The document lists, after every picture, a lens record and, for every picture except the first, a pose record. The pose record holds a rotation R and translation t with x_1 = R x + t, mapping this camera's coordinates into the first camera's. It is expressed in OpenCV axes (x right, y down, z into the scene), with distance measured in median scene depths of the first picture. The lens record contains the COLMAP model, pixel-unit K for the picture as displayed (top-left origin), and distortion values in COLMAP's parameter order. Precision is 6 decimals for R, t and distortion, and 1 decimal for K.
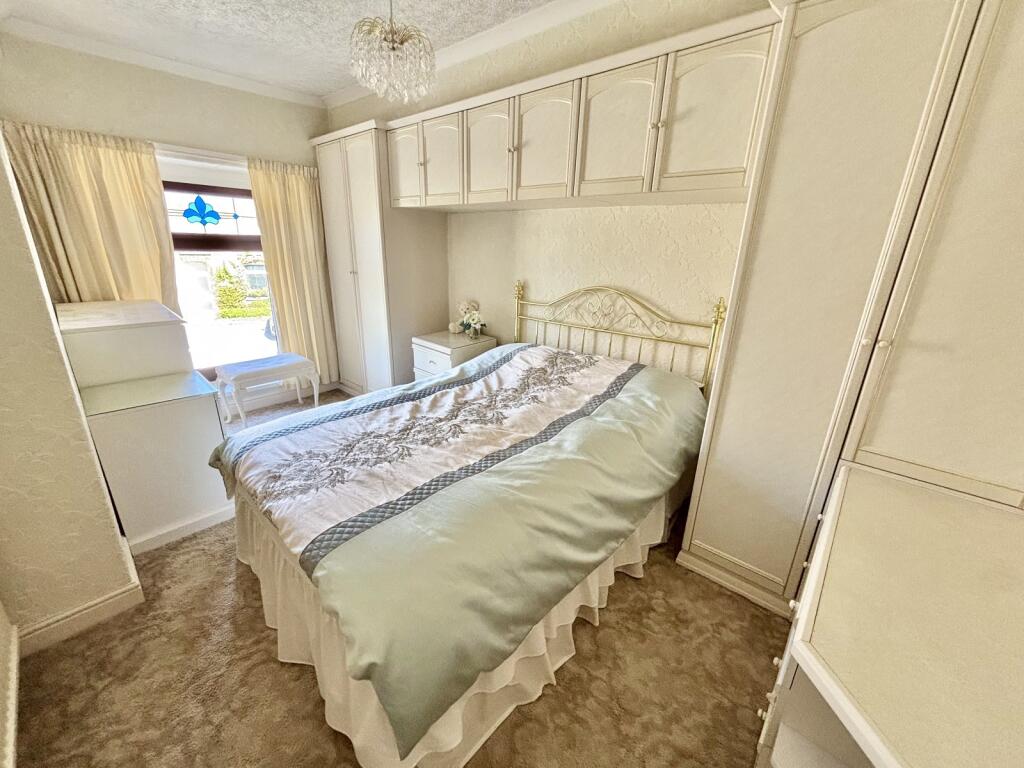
lens RADIAL K [[412.5, 0, 518.2], [0, 412.5, 390.2], [0, 0, 1]] dist [0.000661, 0.000419]
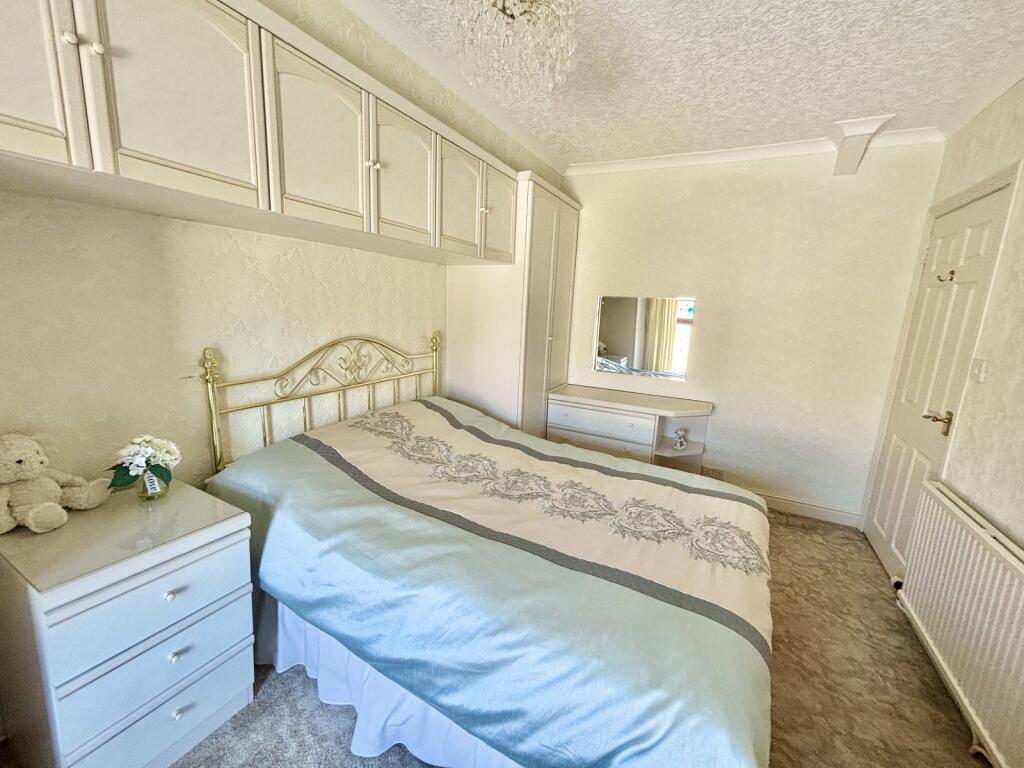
lens RADIAL K [[412.5, 0, 516.8], [0, 412.5, 374.8], [0, 0, 1]] dist [0.000661, 0.000419]
pose [[-0.239101, -0.200639, 0.950039, -0.686130], [0.276983, 0.923673, 0.264780, -0.299958], [-0.930651, 0.326454, -0.165277, 0.818736]]
